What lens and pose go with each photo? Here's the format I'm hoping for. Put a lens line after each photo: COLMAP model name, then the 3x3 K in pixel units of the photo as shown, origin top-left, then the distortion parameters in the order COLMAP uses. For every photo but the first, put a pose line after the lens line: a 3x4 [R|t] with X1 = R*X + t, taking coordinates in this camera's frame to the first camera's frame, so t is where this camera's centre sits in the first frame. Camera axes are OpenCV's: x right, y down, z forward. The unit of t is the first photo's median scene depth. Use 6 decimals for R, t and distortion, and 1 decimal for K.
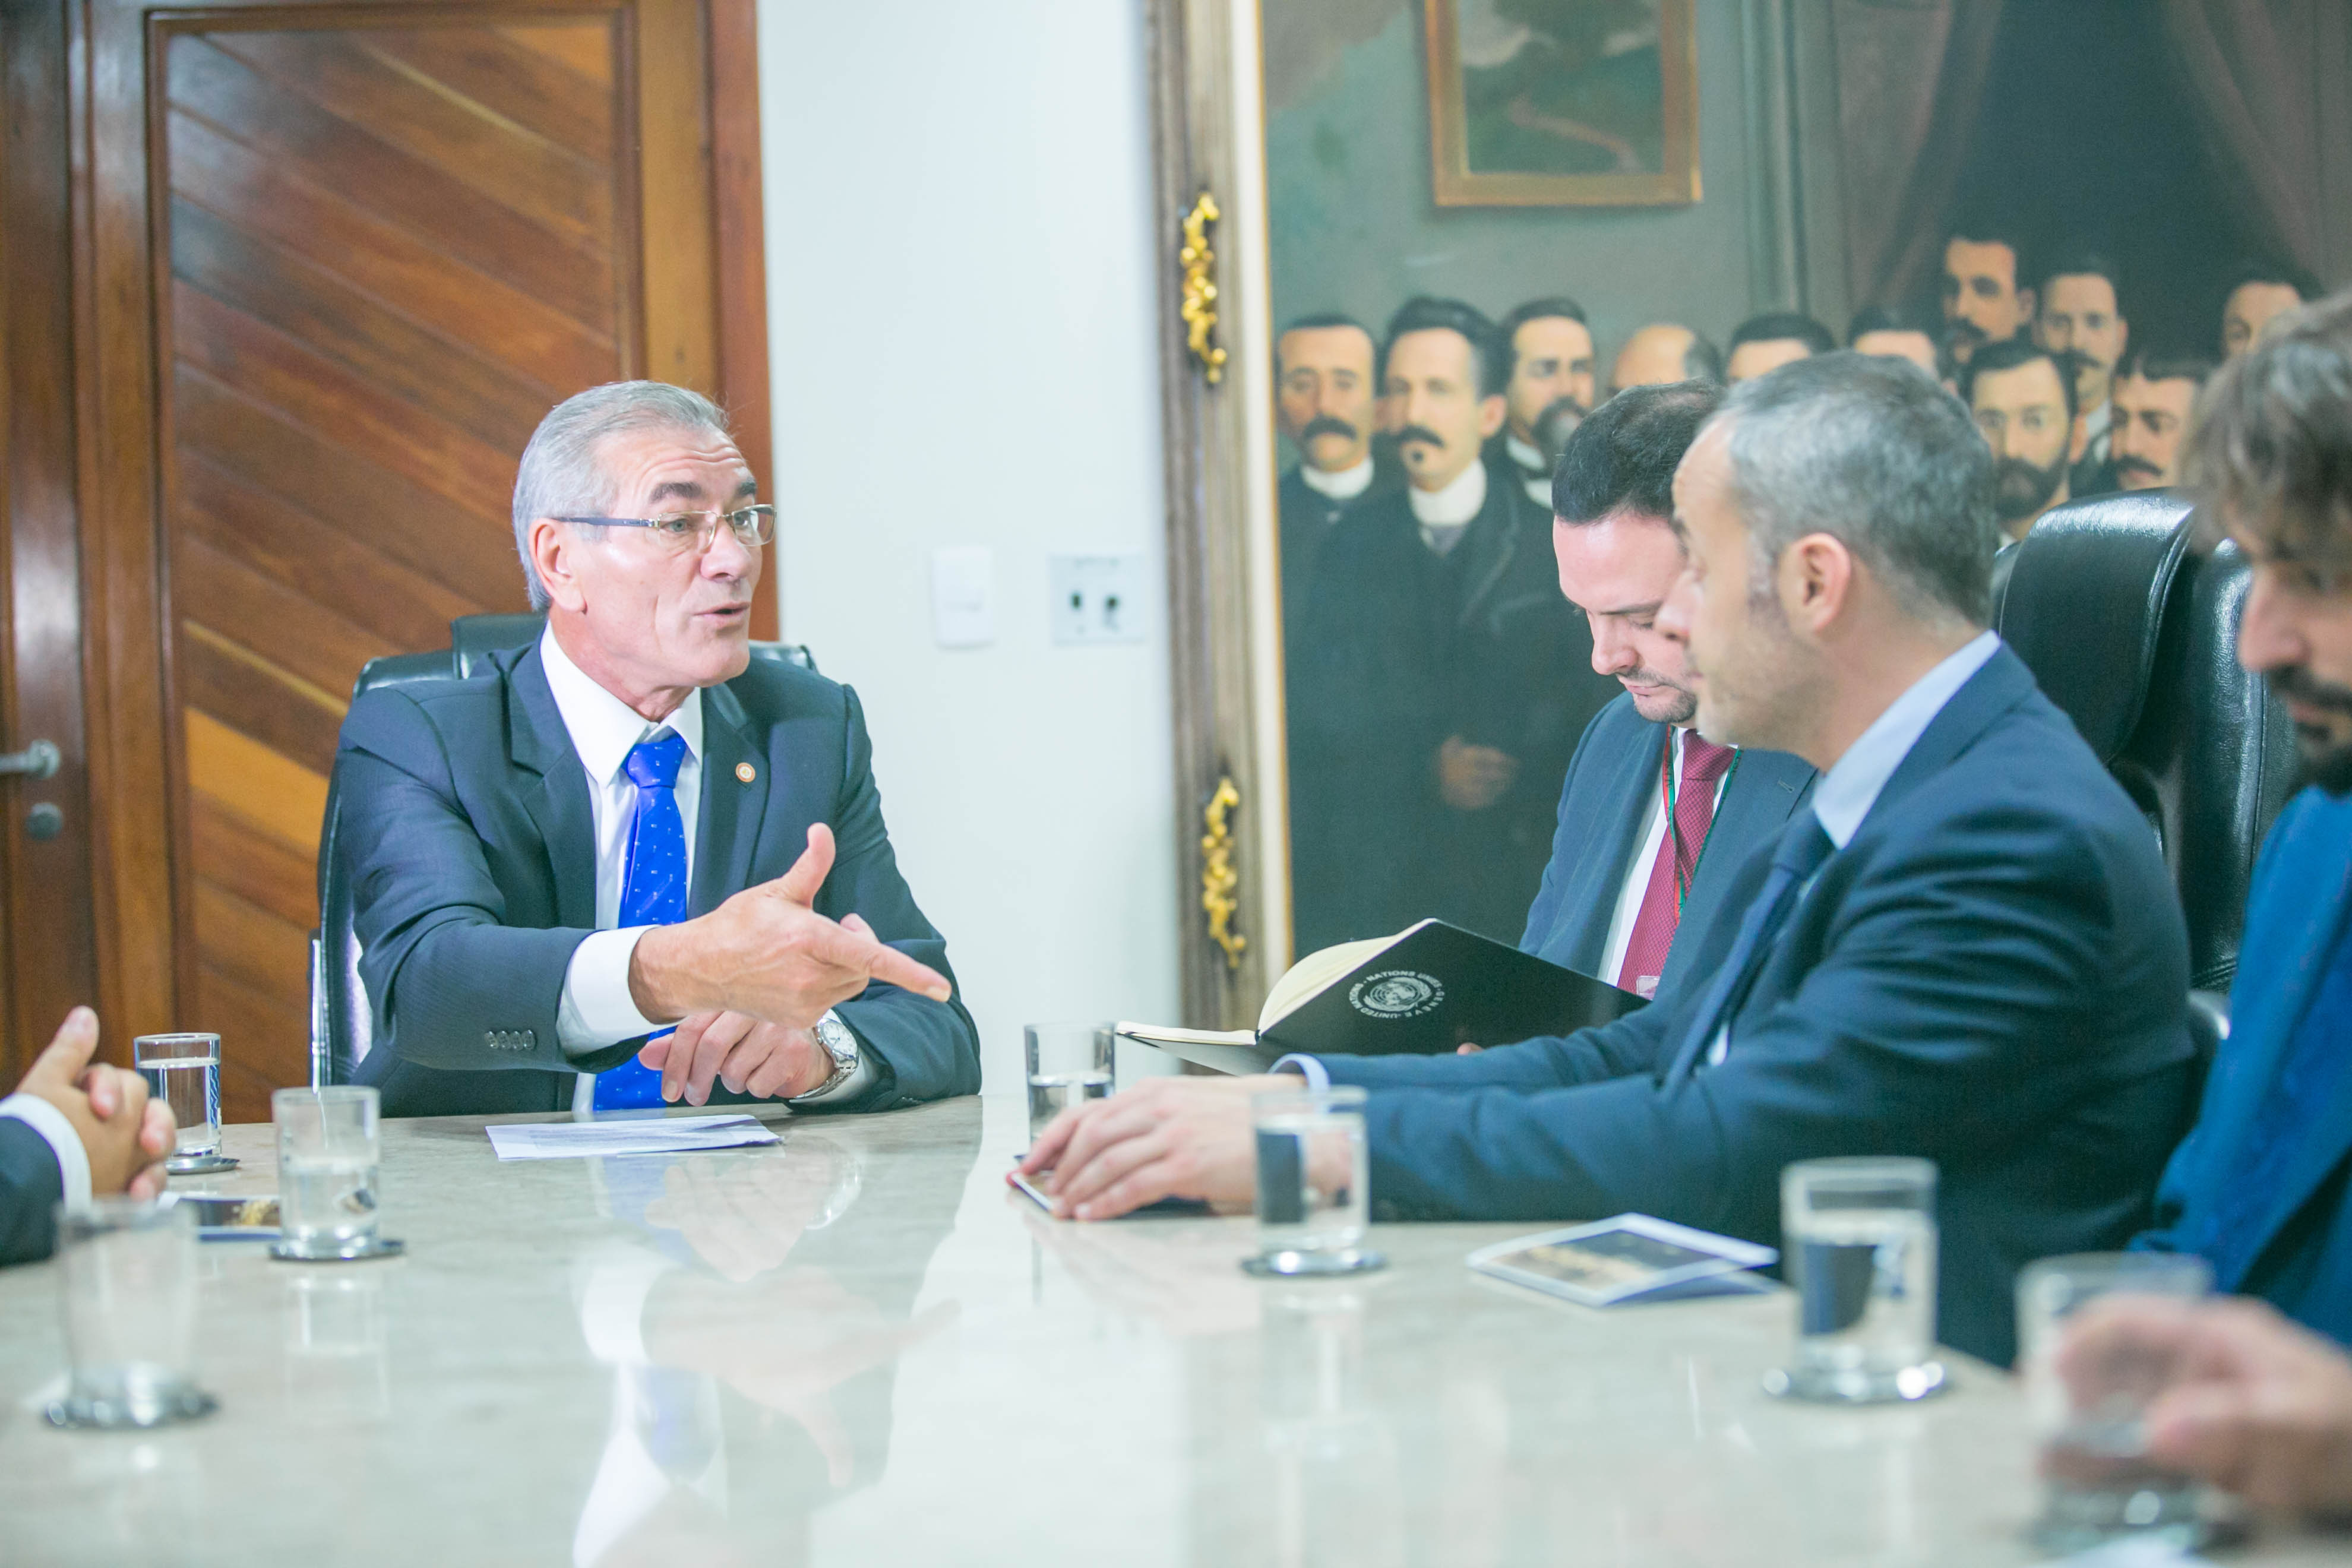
lens RADIAL K [[4959.6, 0, 1176.5], [0, 4959.6, 842.9], [0, 0, 1]] dist [-0.335607, 0.477918]
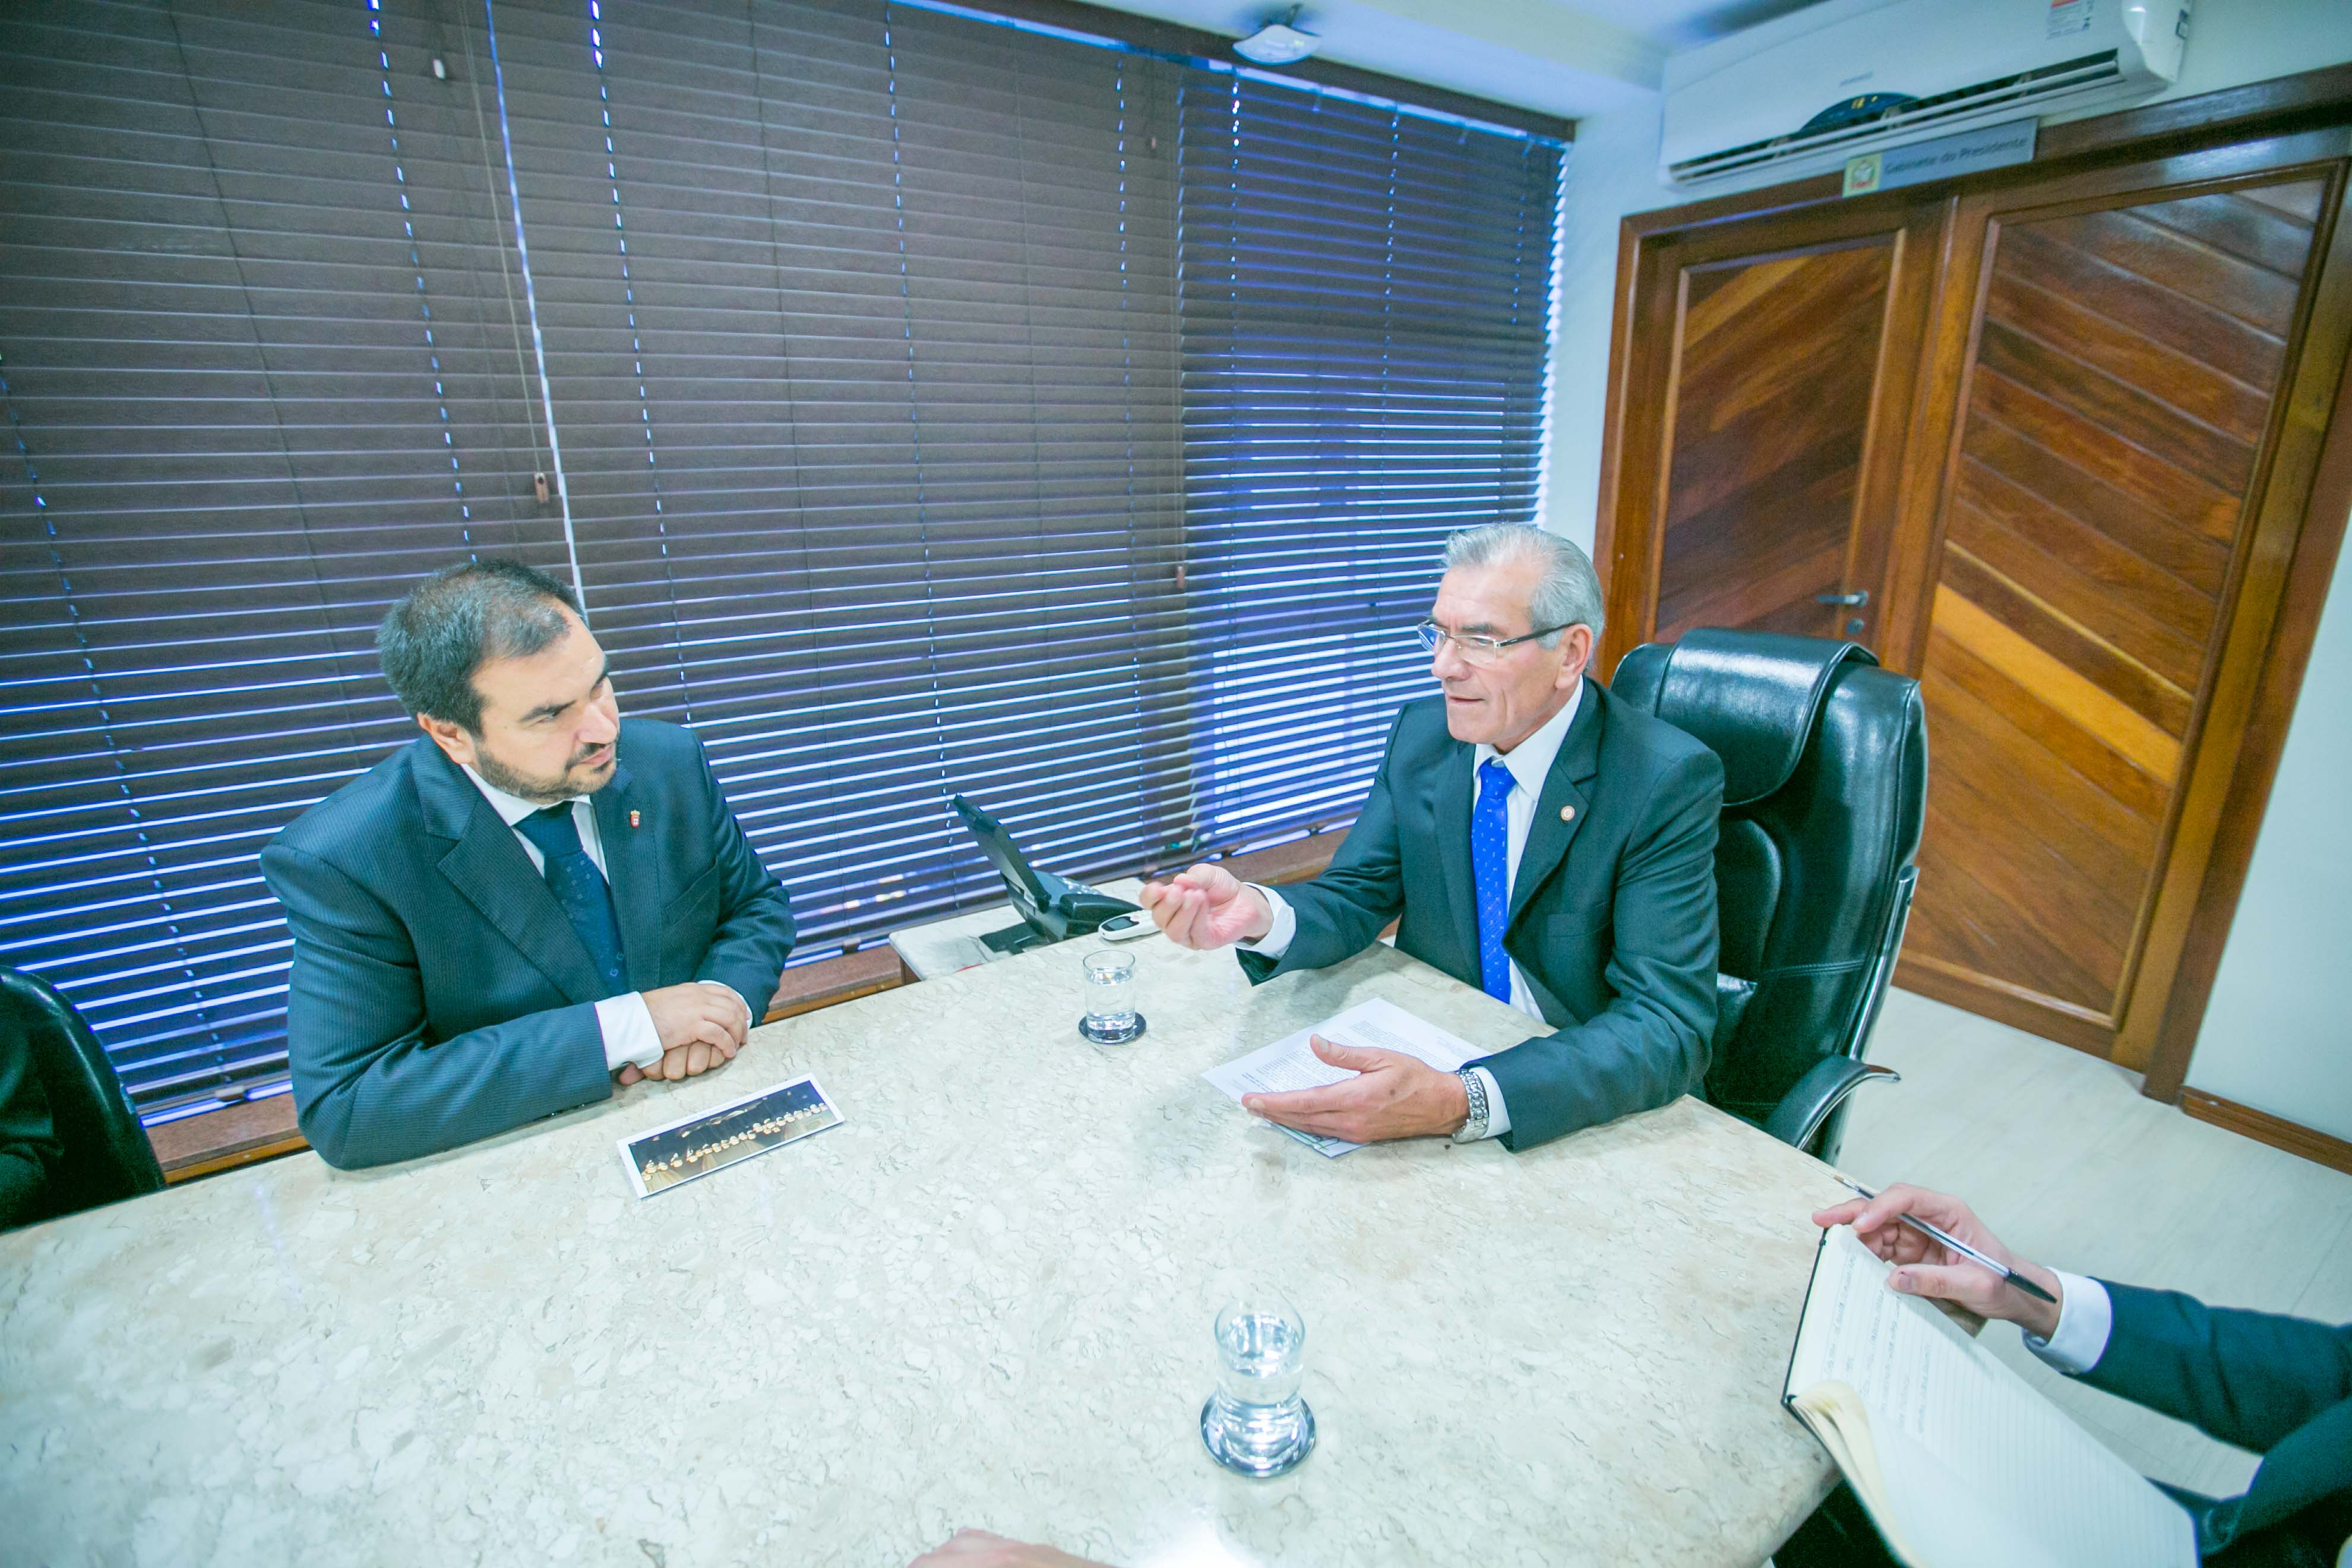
lens RADIAL K [[1053.8, 0, 1173.4], [0, 1053.8, 796.1], [0, 0, 1]] dist [-0.049793, 0.010042]
pose [[0.411912, 0.296302, -0.861704, 0.067329], [-0.021077, 0.948501, 0.316072, -0.072006], [0.910980, -0.112032, 0.396944, 0.512703]]
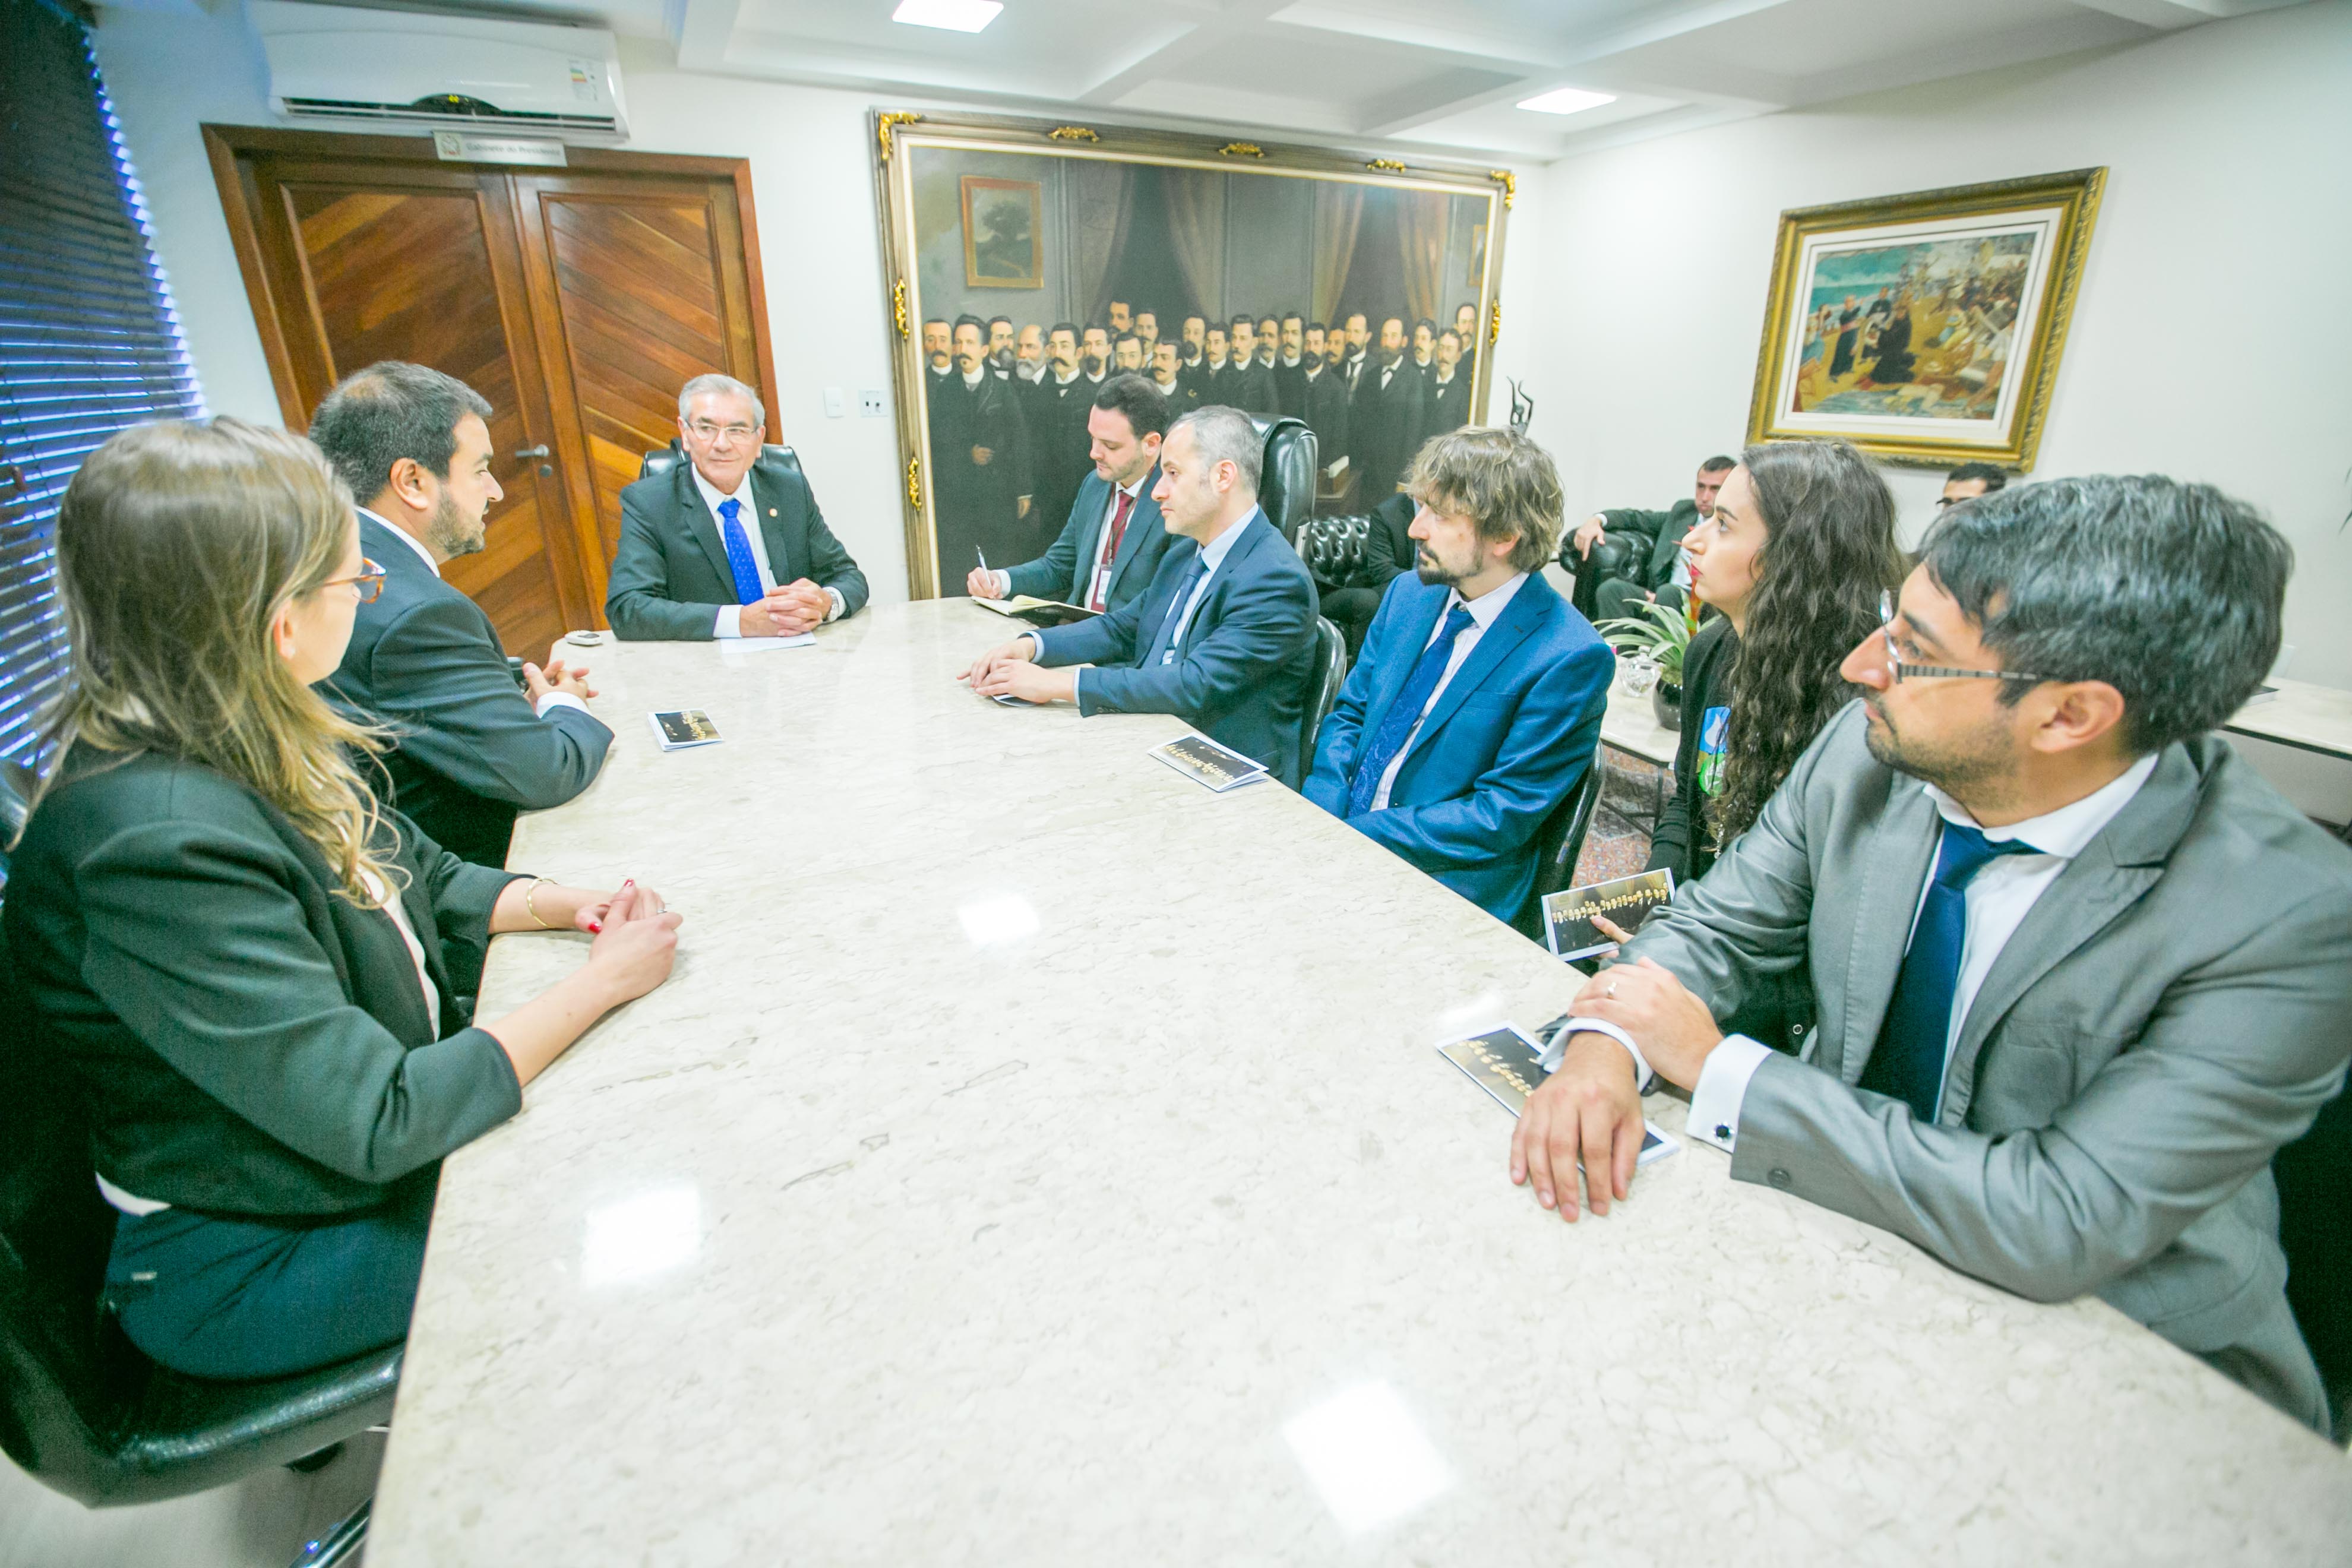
lens RADIAL K [[1061.9, 0, 1178.6], [0, 1061.9, 784.7], [0, 0, 1]] dist [-0.052693, 0.021580]
pose [[0.952486, -0.077269, 0.294619, -0.050514], [-0.027755, 0.941243, 0.336587, -0.051538], [-0.303316, -0.328772, 0.894376, 0.181685]]
